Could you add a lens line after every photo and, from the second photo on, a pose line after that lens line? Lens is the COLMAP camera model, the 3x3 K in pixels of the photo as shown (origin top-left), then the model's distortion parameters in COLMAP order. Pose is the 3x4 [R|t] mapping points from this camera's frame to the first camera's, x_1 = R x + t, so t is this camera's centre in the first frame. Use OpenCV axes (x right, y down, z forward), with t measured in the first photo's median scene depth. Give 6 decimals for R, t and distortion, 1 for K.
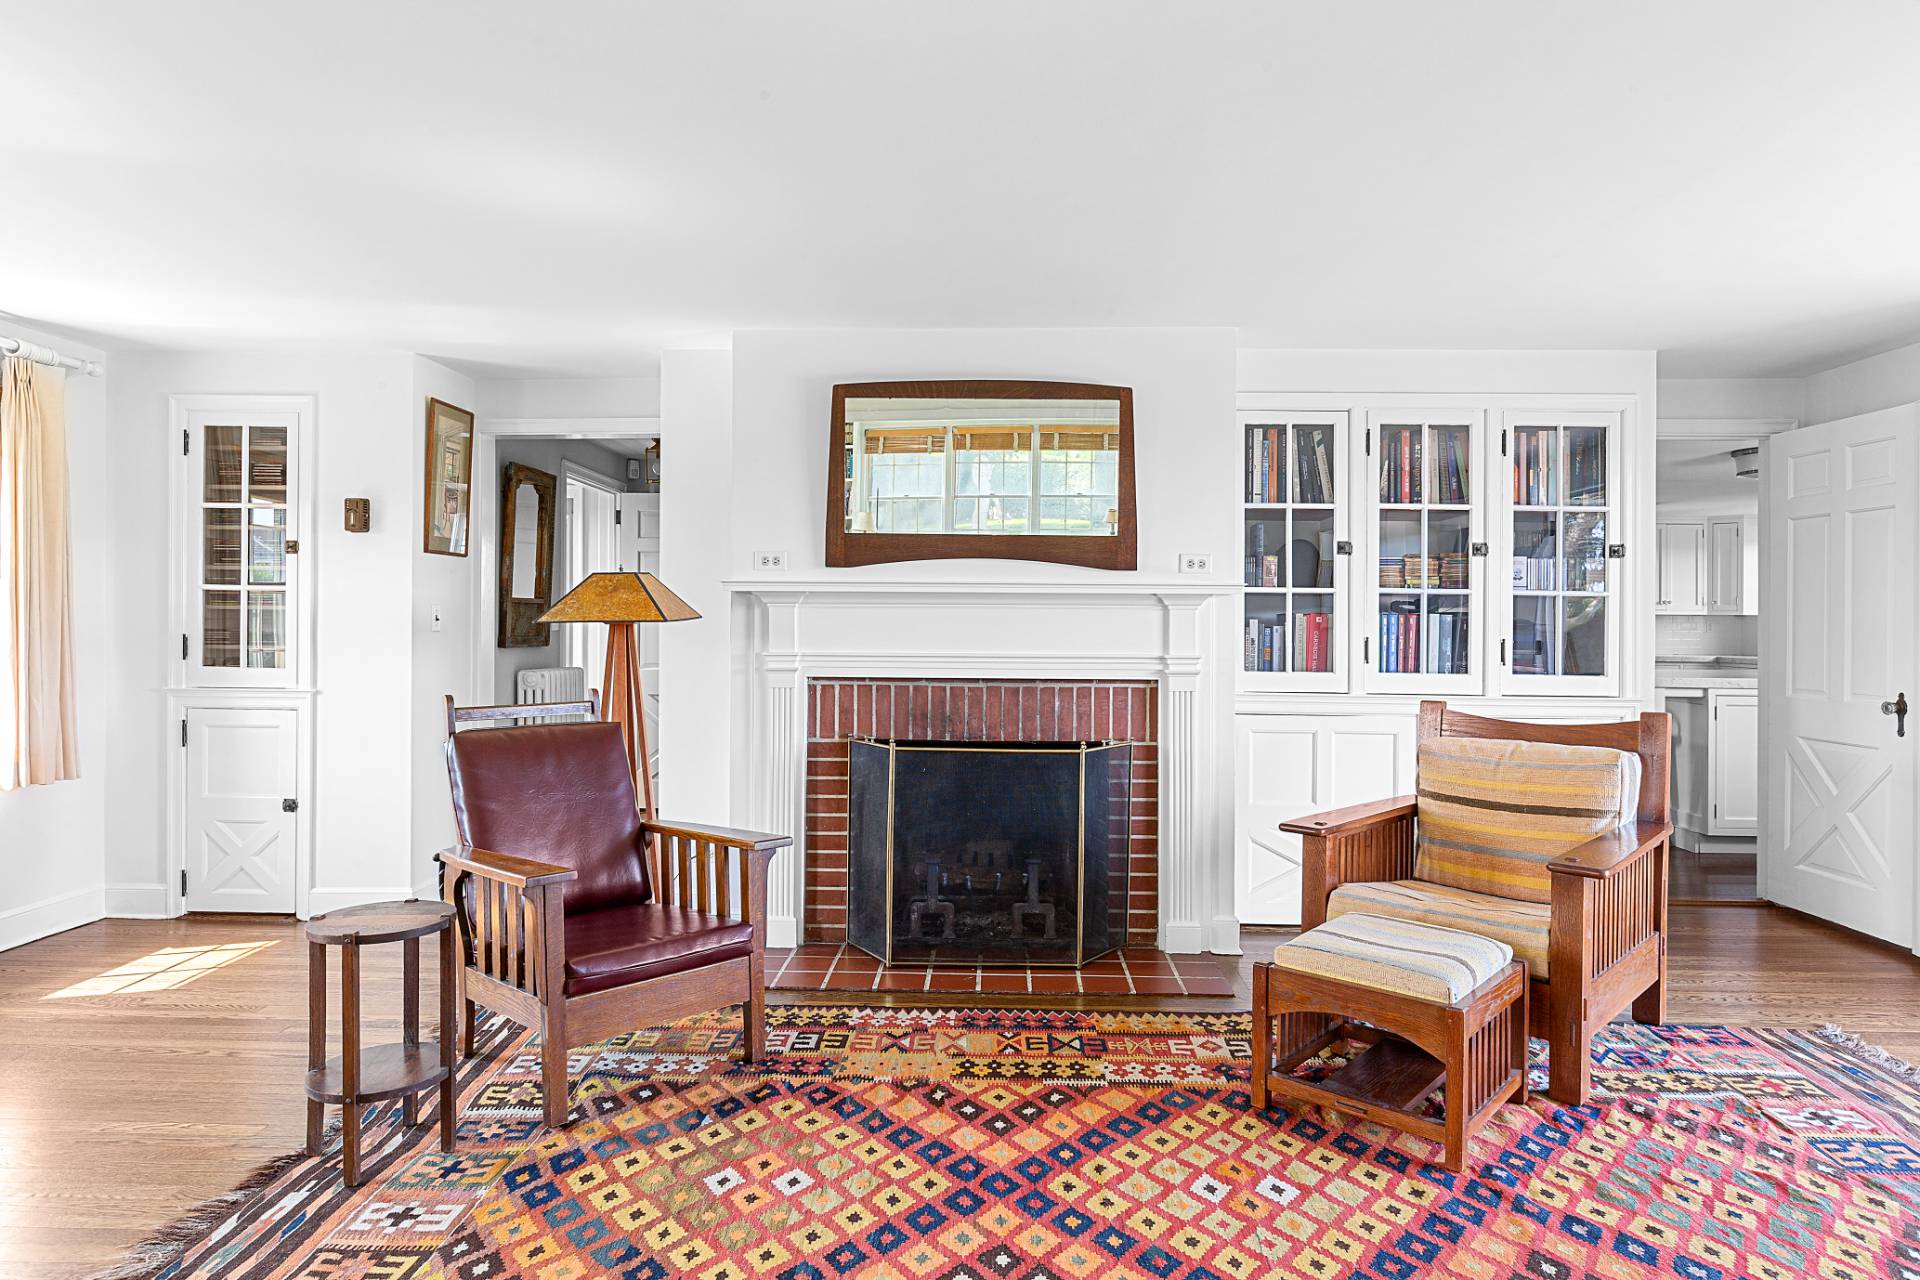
lens RADIAL K [[1140.3, 0, 962.2], [0, 1140.3, 623.5], [0, 0, 1]] dist [-0.007803, -0.002324]
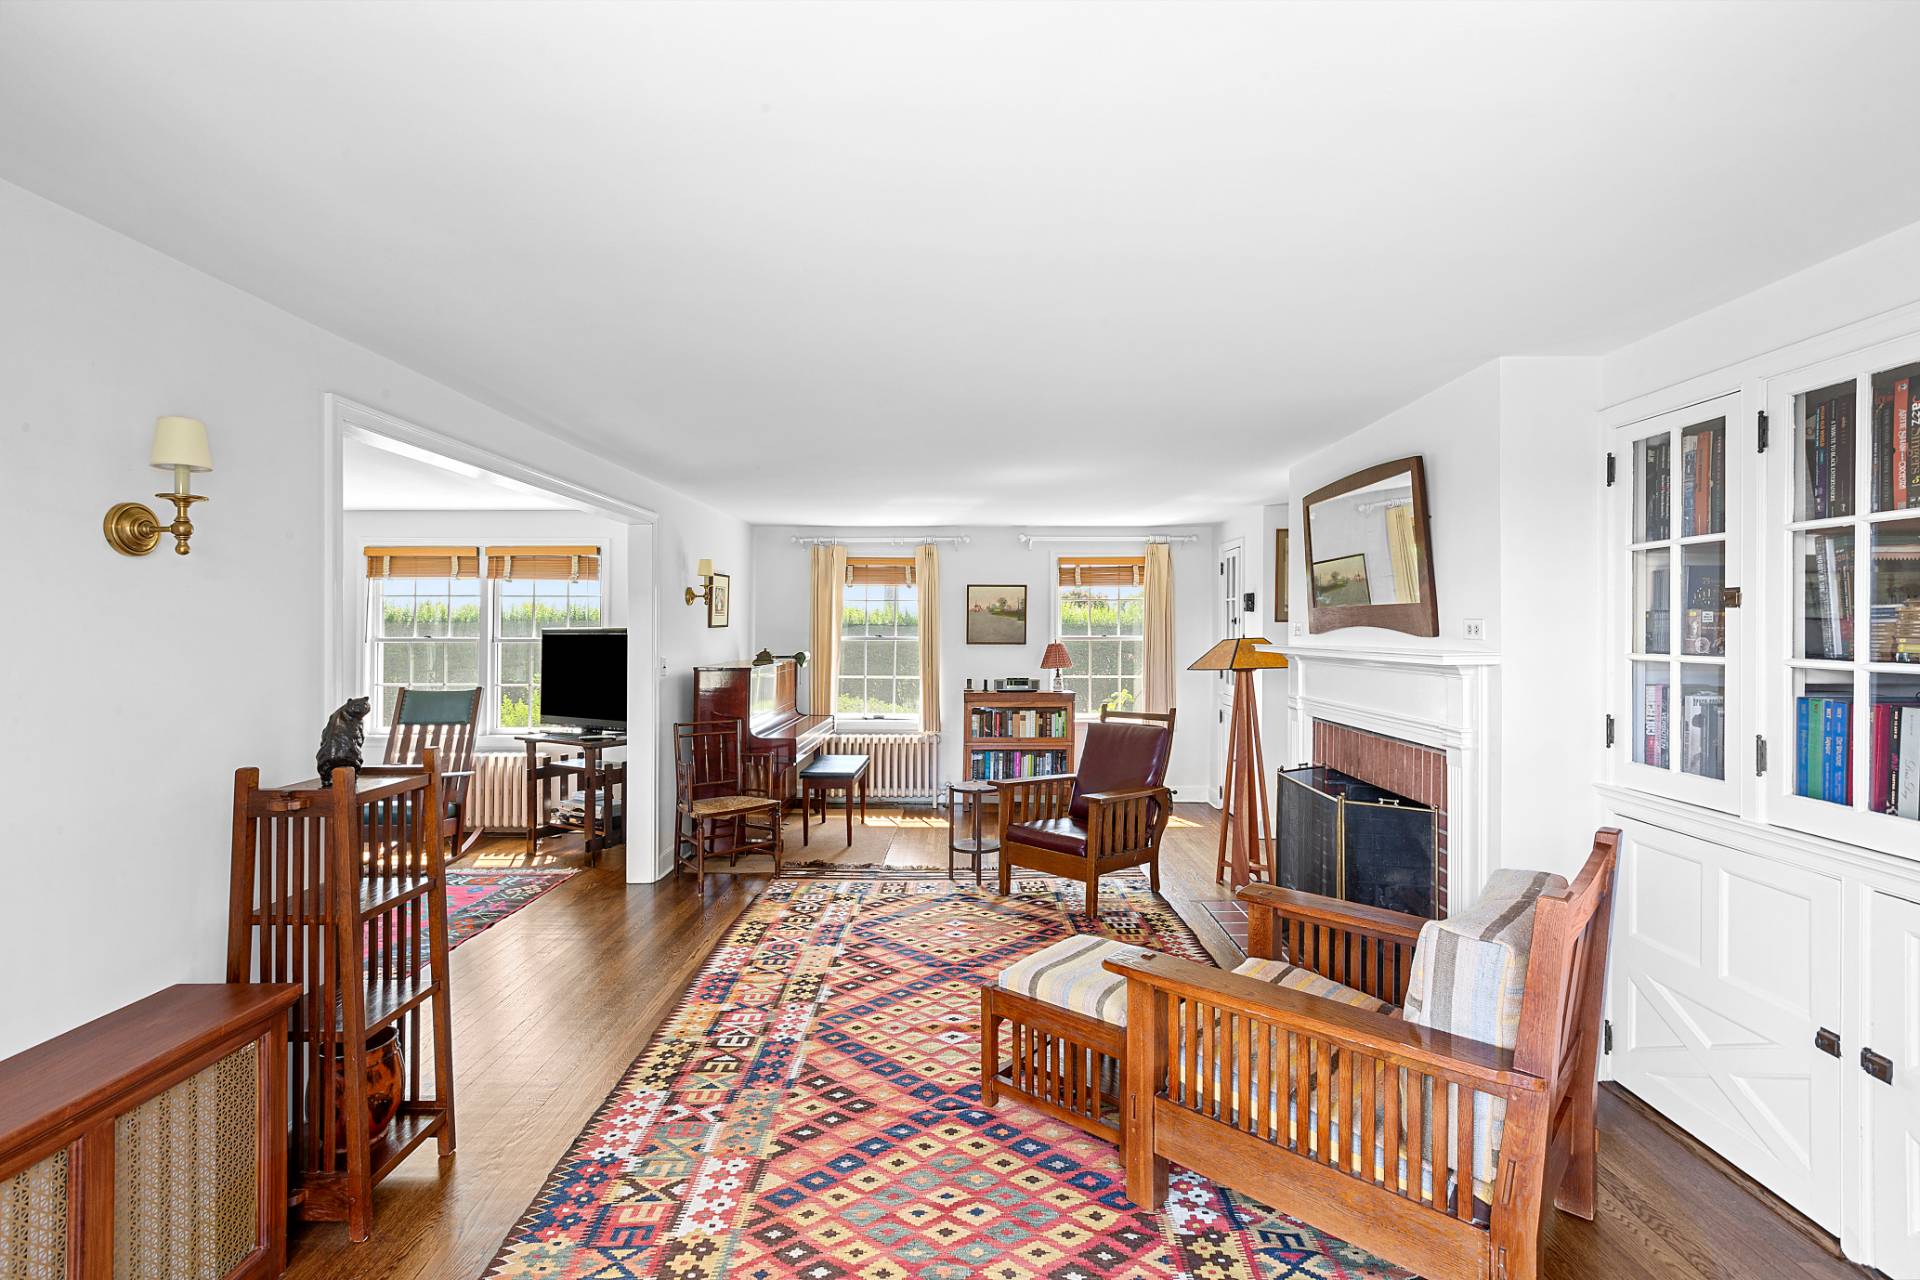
lens RADIAL K [[885.2, 0, 965.2], [0, 885.2, 631.8], [0, 0, 1]] dist [-0.001553, -0.000592]
pose [[0.010799, -0.003699, -0.999935, 0.926937], [0.004189, 0.999985, -0.003654, -0.050968], [0.999933, -0.004149, 0.010815, 0.595949]]
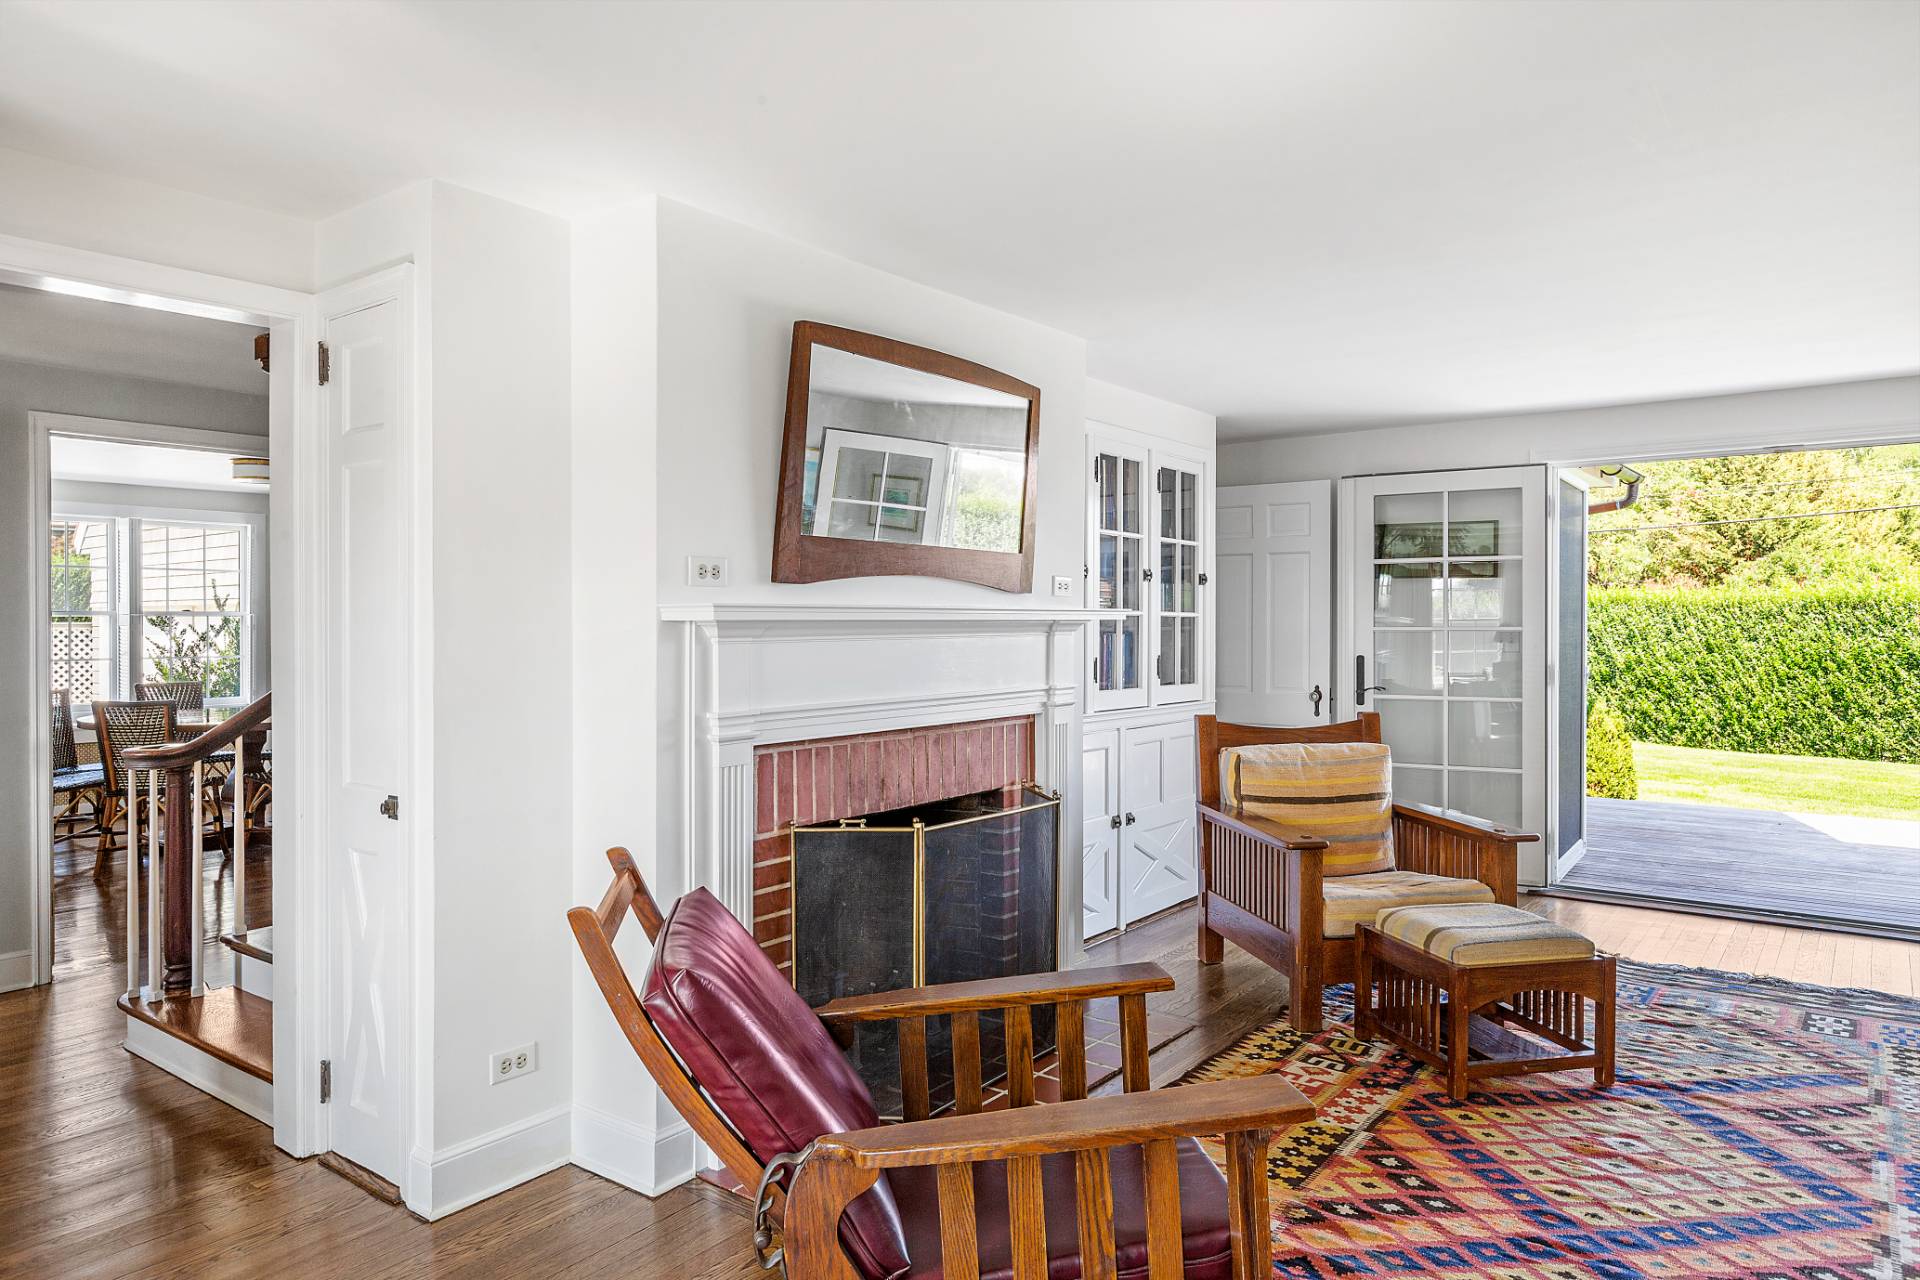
lens RADIAL K [[1209.4, 0, 973.3], [0, 1209.4, 631.7], [0, 0, 1]] dist [-0.020839, 0.003426]
pose [[0.586635, -0.016092, 0.809692, -0.647950], [0.010962, 0.999869, 0.011929, -0.027838], [-0.809777, 0.001878, 0.586734, 0.486751]]
